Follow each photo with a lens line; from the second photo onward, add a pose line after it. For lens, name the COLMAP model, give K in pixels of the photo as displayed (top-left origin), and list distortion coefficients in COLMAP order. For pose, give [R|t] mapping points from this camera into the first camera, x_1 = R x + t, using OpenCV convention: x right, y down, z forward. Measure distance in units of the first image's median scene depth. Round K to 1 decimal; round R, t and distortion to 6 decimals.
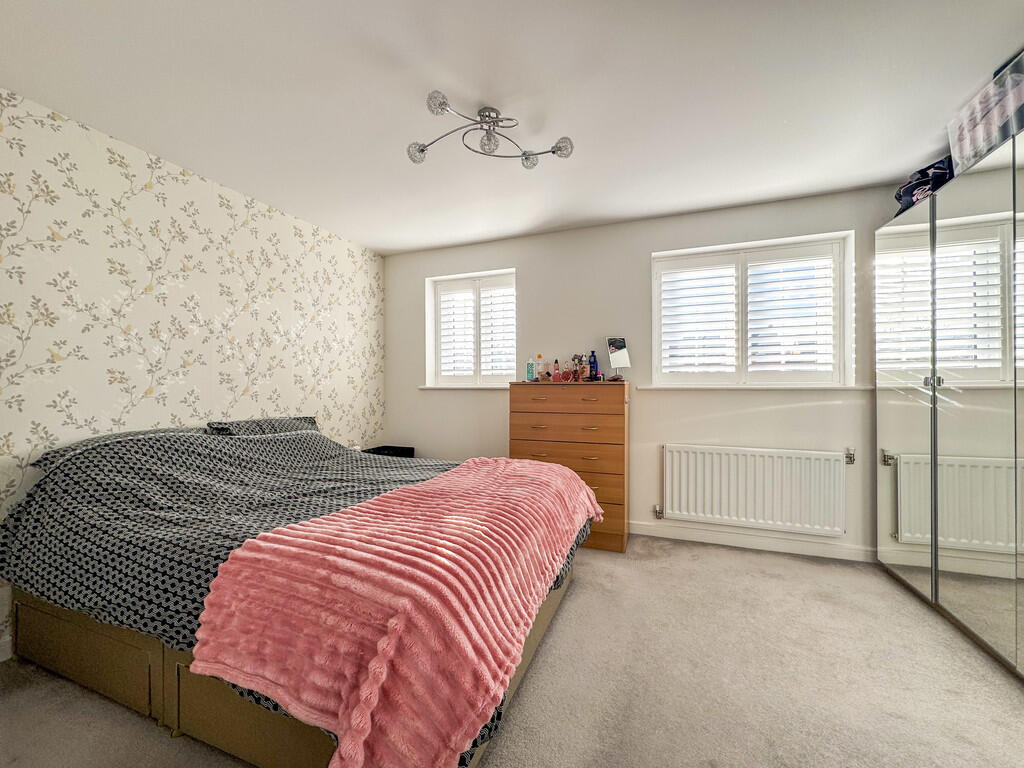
lens RADIAL K [[411.9, 0, 518.7], [0, 411.9, 383.3], [0, 0, 1]] dist [0.000807, 0.000007]
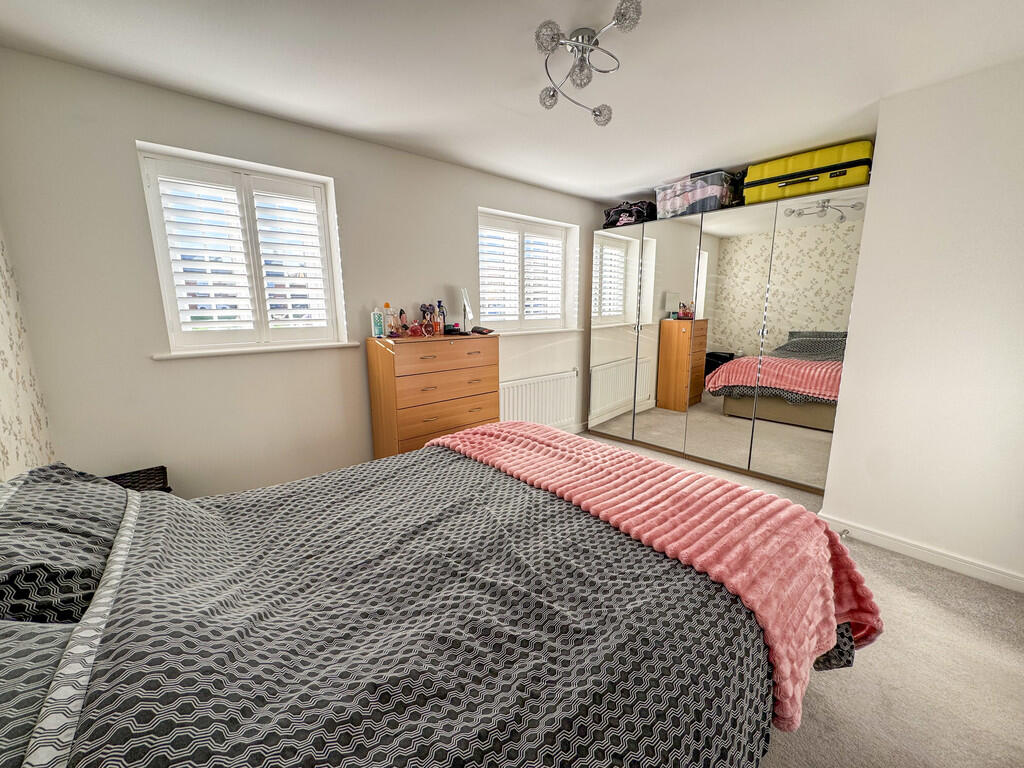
lens RADIAL K [[411.9, 0, 518.7], [0, 411.9, 383.3], [0, 0, 1]] dist [0.000807, 0.000007]
pose [[0.450383, -0.156715, 0.878974, -0.592779], [0.016676, 0.985780, 0.167213, -0.045940], [-0.892680, -0.060652, 0.446592, 0.398932]]
